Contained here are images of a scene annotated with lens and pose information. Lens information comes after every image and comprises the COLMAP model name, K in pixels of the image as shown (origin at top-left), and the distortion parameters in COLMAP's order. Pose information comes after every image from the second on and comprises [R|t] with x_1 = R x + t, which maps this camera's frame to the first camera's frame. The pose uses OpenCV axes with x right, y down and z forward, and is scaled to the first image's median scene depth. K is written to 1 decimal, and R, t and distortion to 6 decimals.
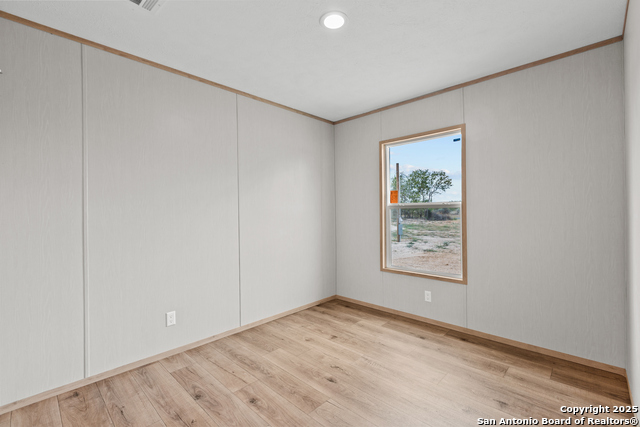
lens RADIAL K [[284.5, 0, 317.9], [0, 284.5, 210.8], [0, 0, 1]] dist [0.000553, 0.000675]
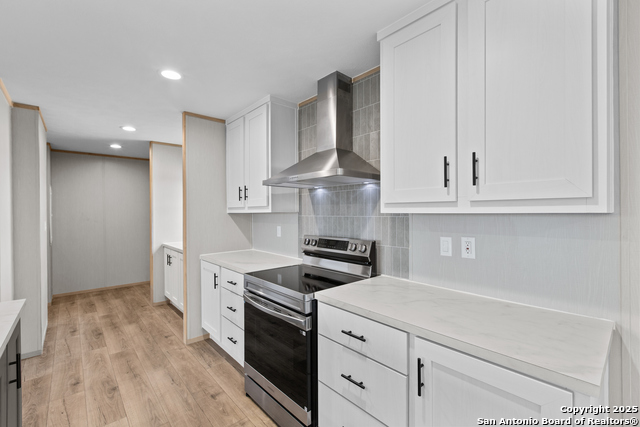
lens RADIAL K [[284.5, 0, 317.9], [0, 284.5, 210.8], [0, 0, 1]] dist [0.000553, 0.000675]
pose [[-0.996103, 0.020881, 0.085692, -1.362084], [0.020799, 0.999782, -0.001850, -0.079254], [-0.085712, -0.000060, -0.996320, 2.068927]]
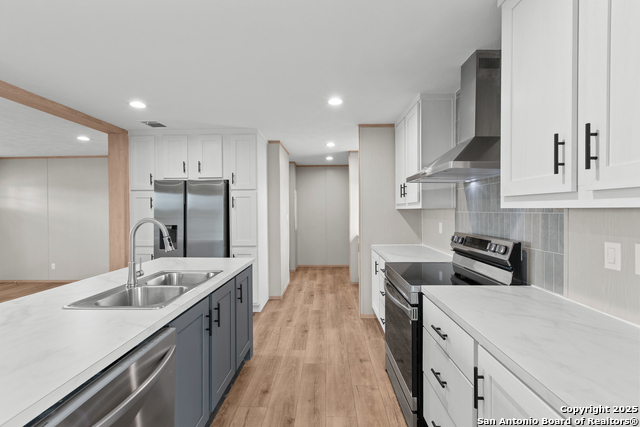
lens RADIAL K [[284.5, 0, 317.9], [0, 284.5, 210.8], [0, 0, 1]] dist [0.000553, 0.000675]
pose [[-0.670677, 0.014560, 0.741606, -1.714307], [0.015510, 0.999864, -0.005604, -0.066147], [-0.741587, 0.007743, -0.670812, 2.041167]]
